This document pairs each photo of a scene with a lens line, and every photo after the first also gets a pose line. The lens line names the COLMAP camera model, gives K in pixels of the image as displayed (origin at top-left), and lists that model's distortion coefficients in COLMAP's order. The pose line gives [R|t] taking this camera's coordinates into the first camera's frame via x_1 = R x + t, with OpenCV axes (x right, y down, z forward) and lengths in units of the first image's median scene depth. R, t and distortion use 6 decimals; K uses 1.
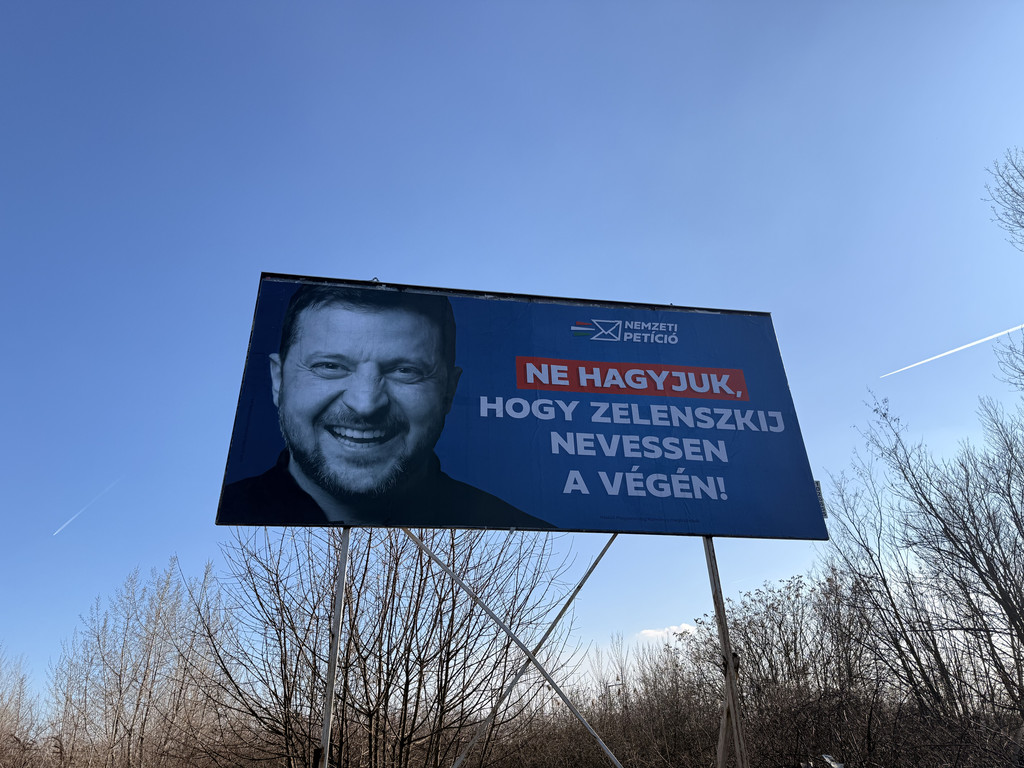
lens RADIAL K [[725.9, 0, 517.2], [0, 725.9, 369.3], [0, 0, 1]] dist [0.070969, -0.084251]
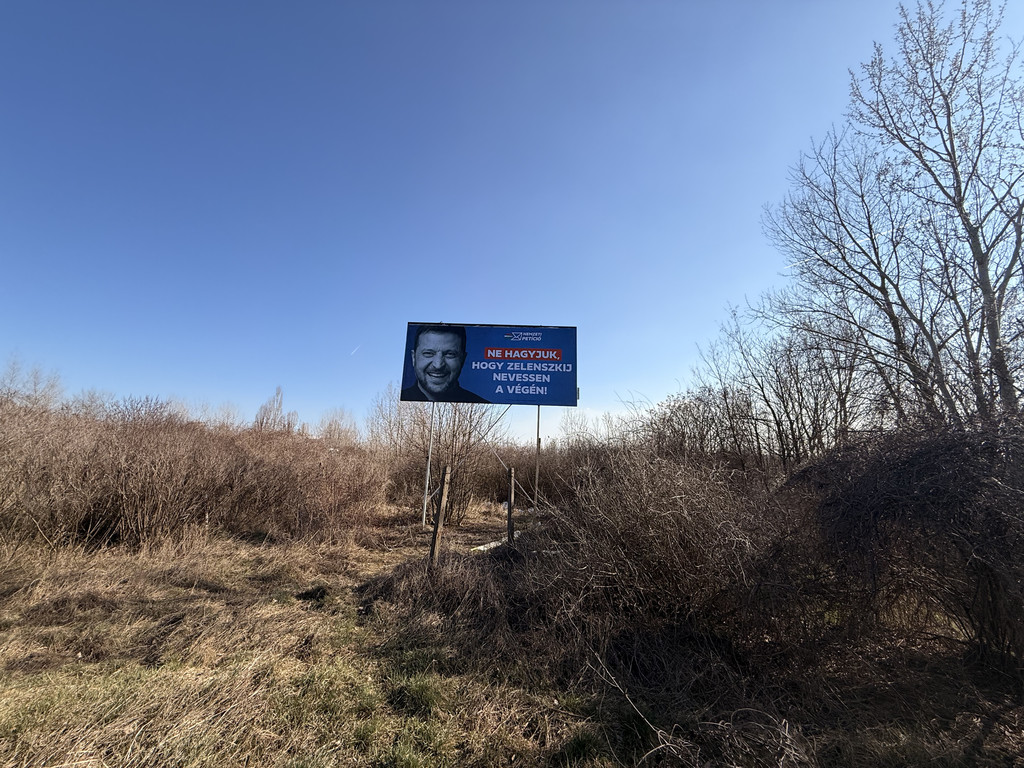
lens RADIAL K [[412.5, 0, 506.5], [0, 412.5, 376.7], [0, 0, 1]] dist [-0.003367, 0.001078]
pose [[0.979821, 0.013605, -0.199411, 0.458677], [0.043341, 0.959481, 0.278421, -0.400164], [0.195119, -0.281445, 0.939530, -0.711685]]
